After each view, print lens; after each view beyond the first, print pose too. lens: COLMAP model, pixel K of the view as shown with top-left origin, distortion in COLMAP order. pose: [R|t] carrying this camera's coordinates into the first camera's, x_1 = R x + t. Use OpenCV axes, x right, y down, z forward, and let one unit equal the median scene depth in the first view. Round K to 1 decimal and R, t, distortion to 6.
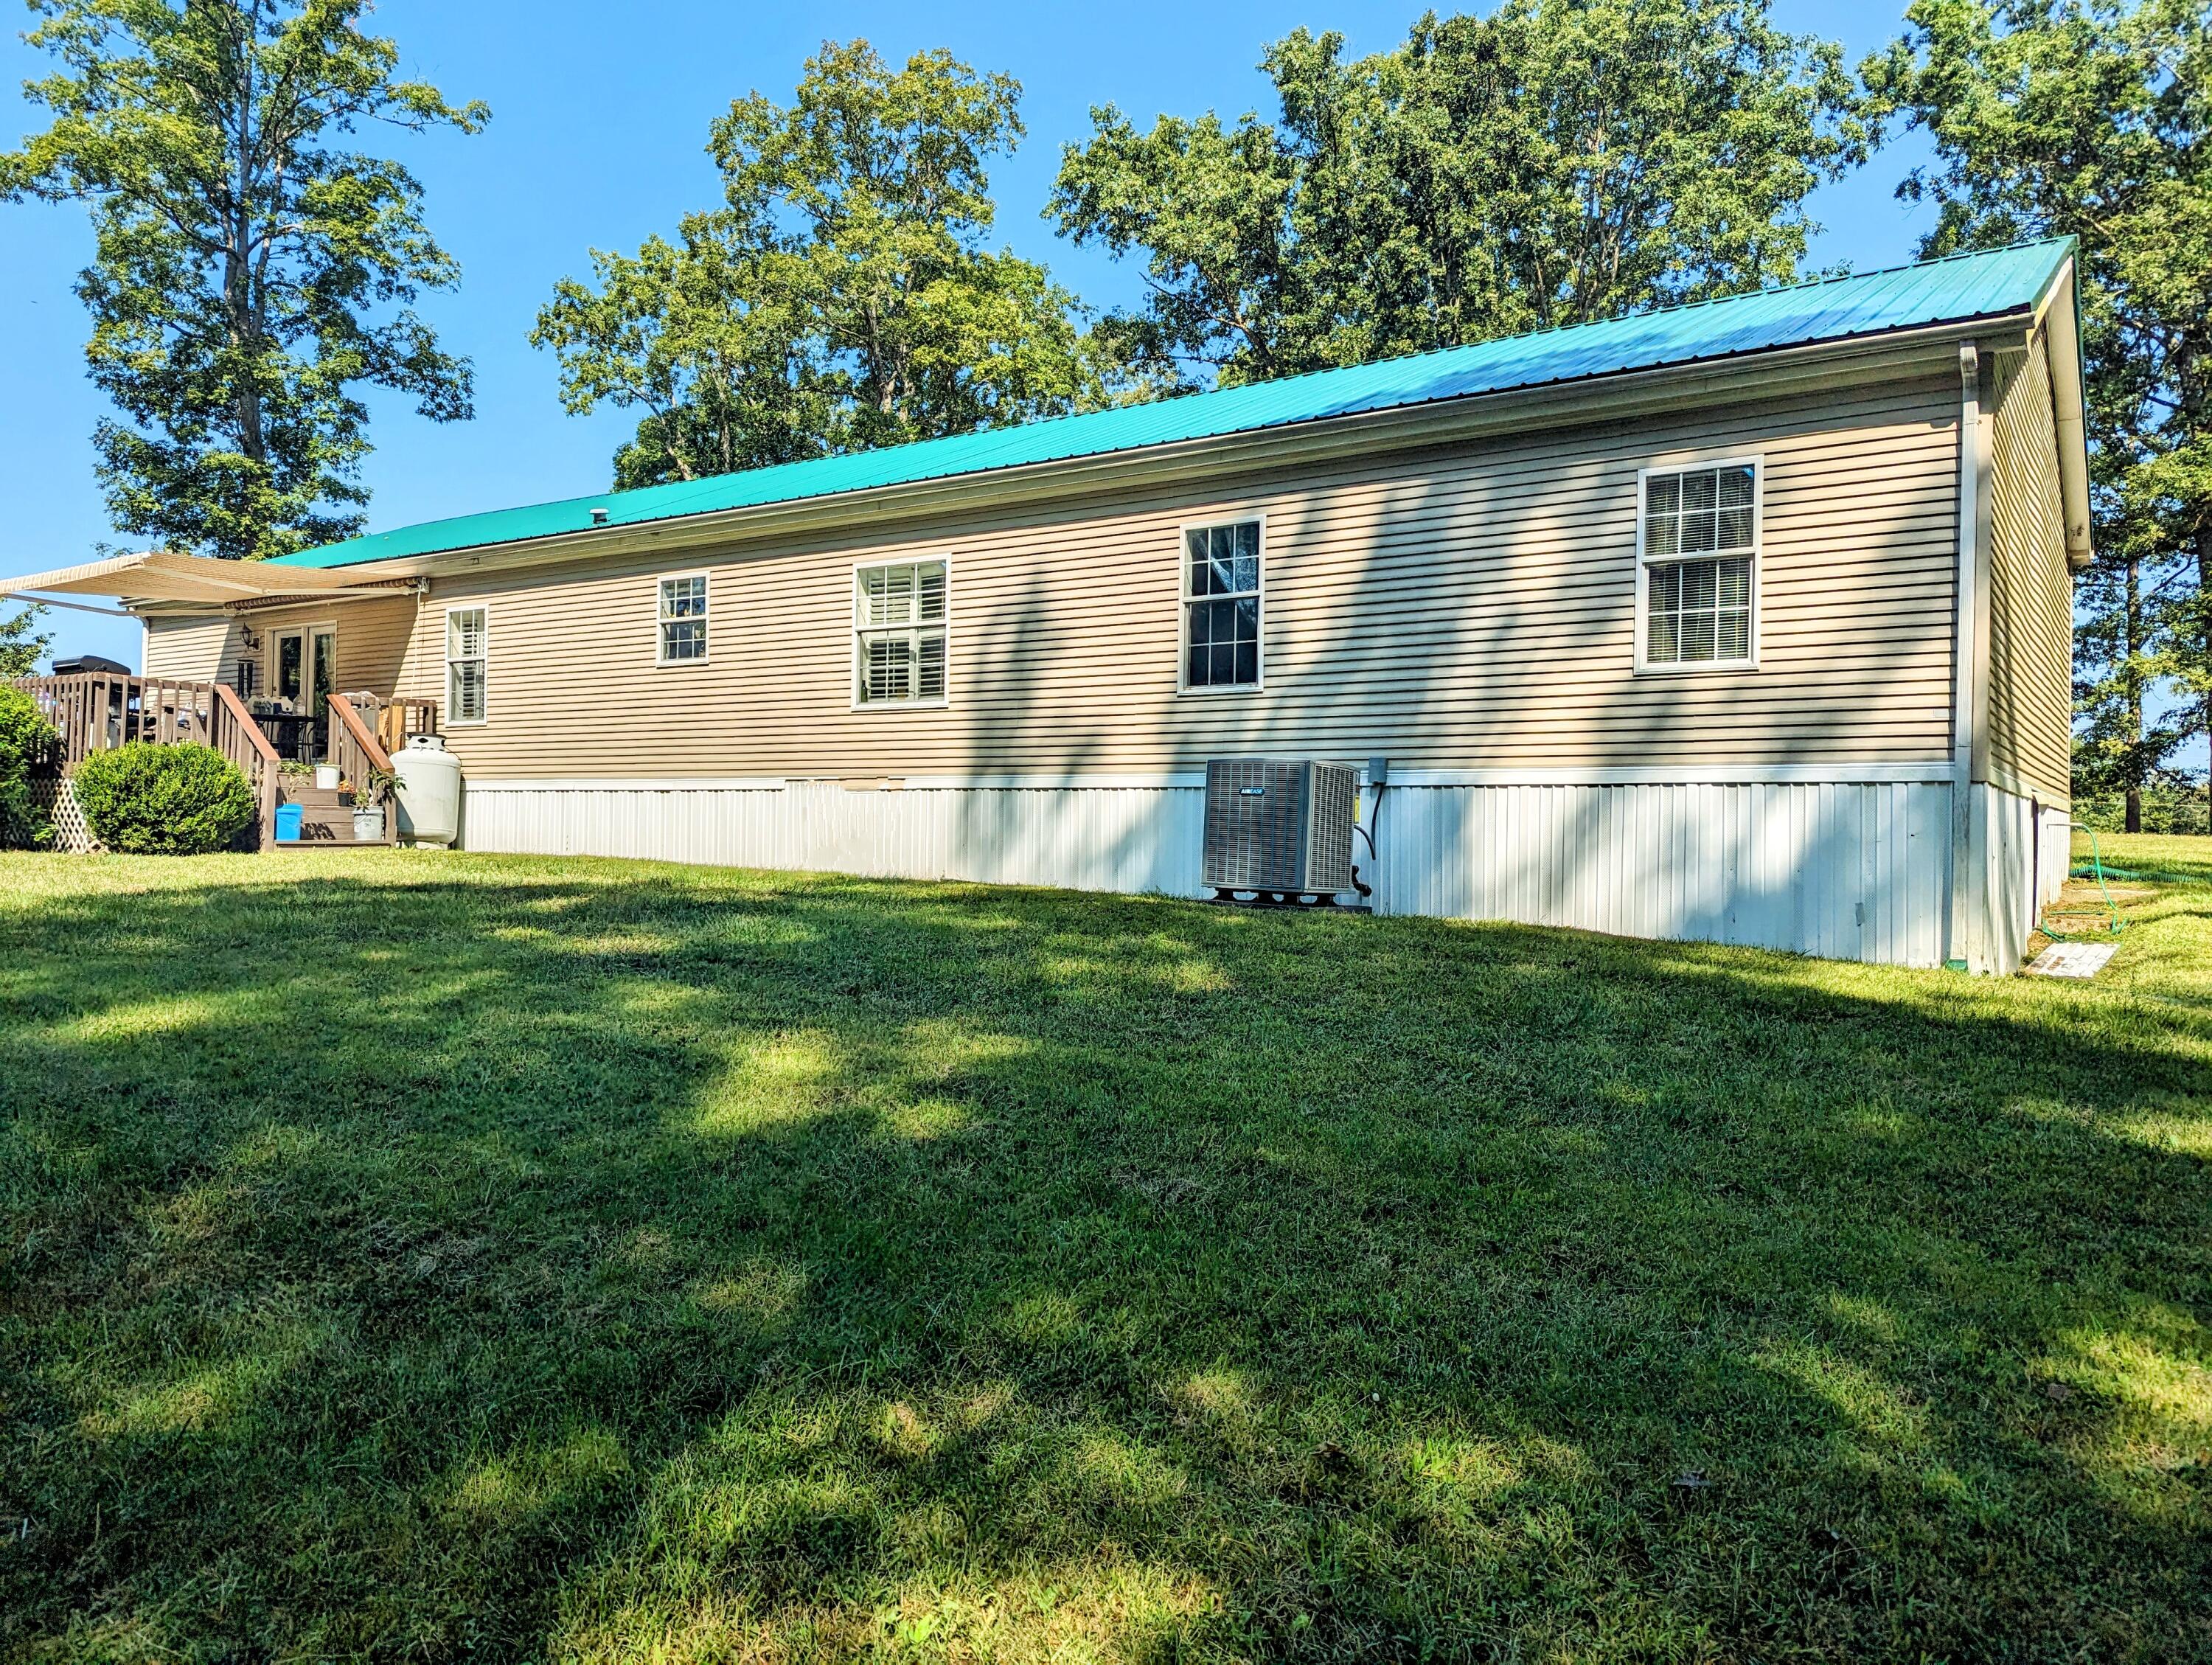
lens RADIAL K [[1588.7, 0, 1098.4], [0, 1588.7, 805.7], [0, 0, 1]] dist [0.119697, -0.112269]
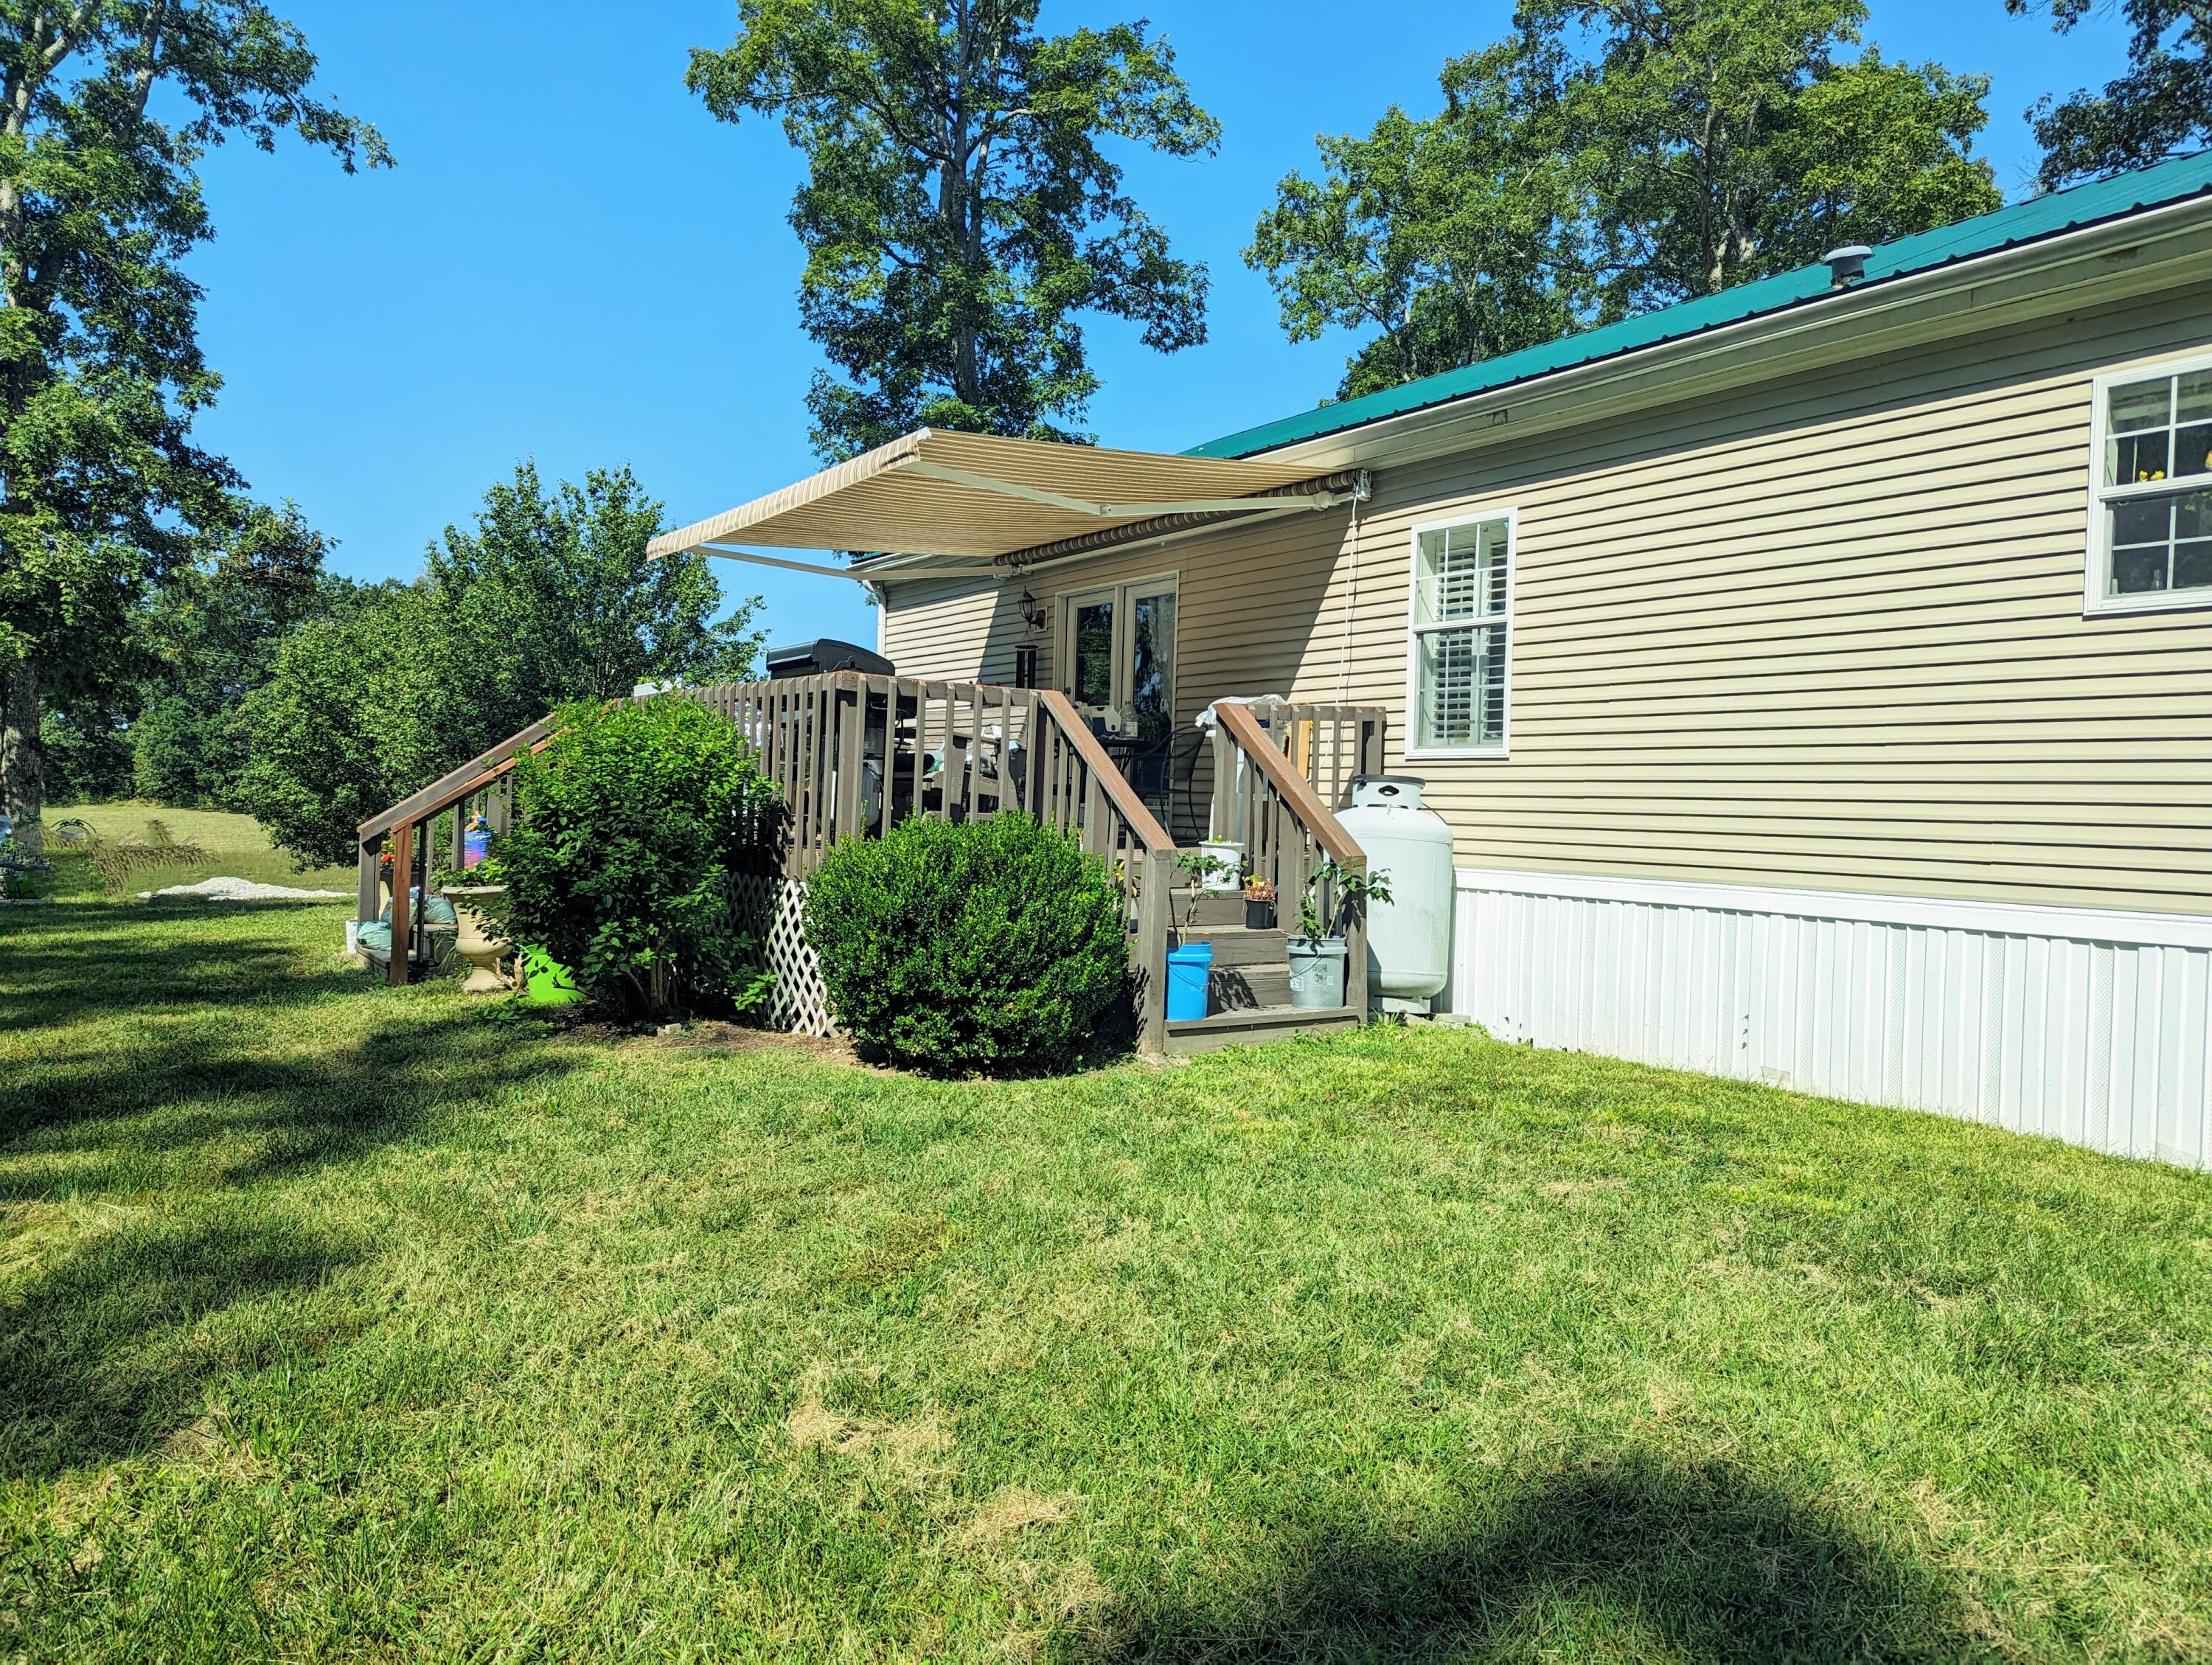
lens RADIAL K [[1588.7, 0, 1098.4], [0, 1588.7, 805.7], [0, 0, 1]] dist [0.119697, -0.112269]
pose [[0.934231, 0.008236, -0.356574, -0.168868], [-0.003609, 0.999900, 0.013641, -0.021895], [0.356650, -0.011457, 0.934168, 0.264421]]
